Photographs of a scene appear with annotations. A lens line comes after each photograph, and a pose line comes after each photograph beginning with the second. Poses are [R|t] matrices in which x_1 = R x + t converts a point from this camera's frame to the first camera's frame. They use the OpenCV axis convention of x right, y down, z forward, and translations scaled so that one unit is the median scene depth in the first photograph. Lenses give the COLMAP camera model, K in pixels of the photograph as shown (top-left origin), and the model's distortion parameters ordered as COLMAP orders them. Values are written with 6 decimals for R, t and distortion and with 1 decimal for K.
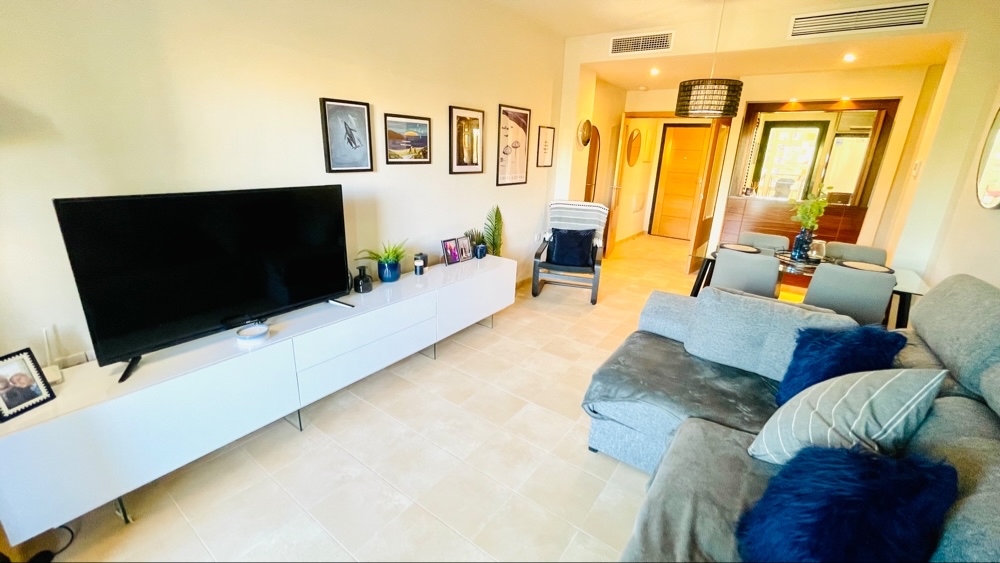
lens RADIAL K [[409.2, 0, 499.8], [0, 409.2, 273.8], [0, 0, 1]] dist [-0.001449, 0.001175]
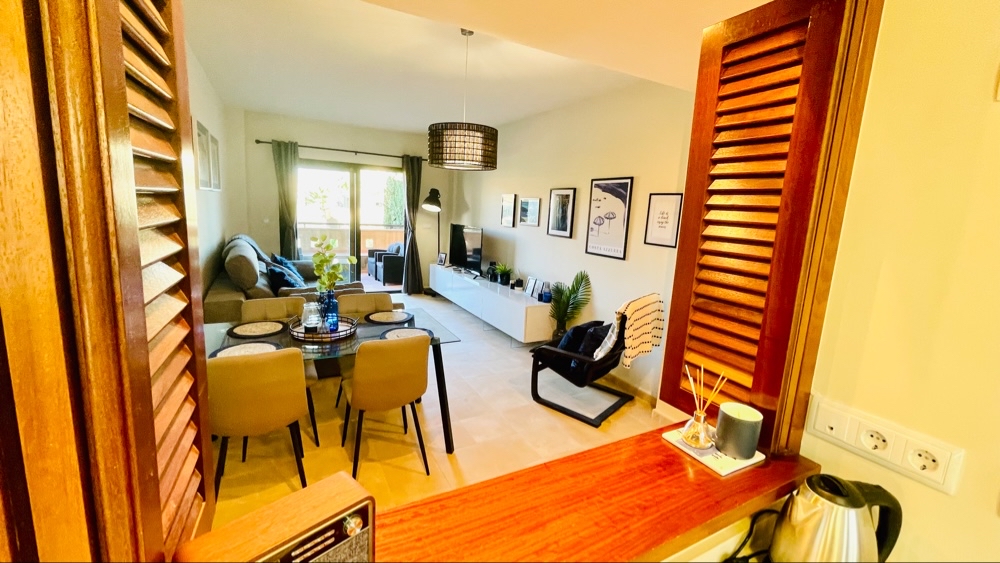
lens RADIAL K [[407.1, 0, 495.9], [0, 407.1, 274.1], [0, 0, 1]] dist [-0.003649, 0.000804]
pose [[-0.432658, 0.085100, -0.897533, 1.313282], [-0.330869, 0.911081, 0.245880, -0.438626], [0.838649, 0.403348, -0.366030, 1.533496]]
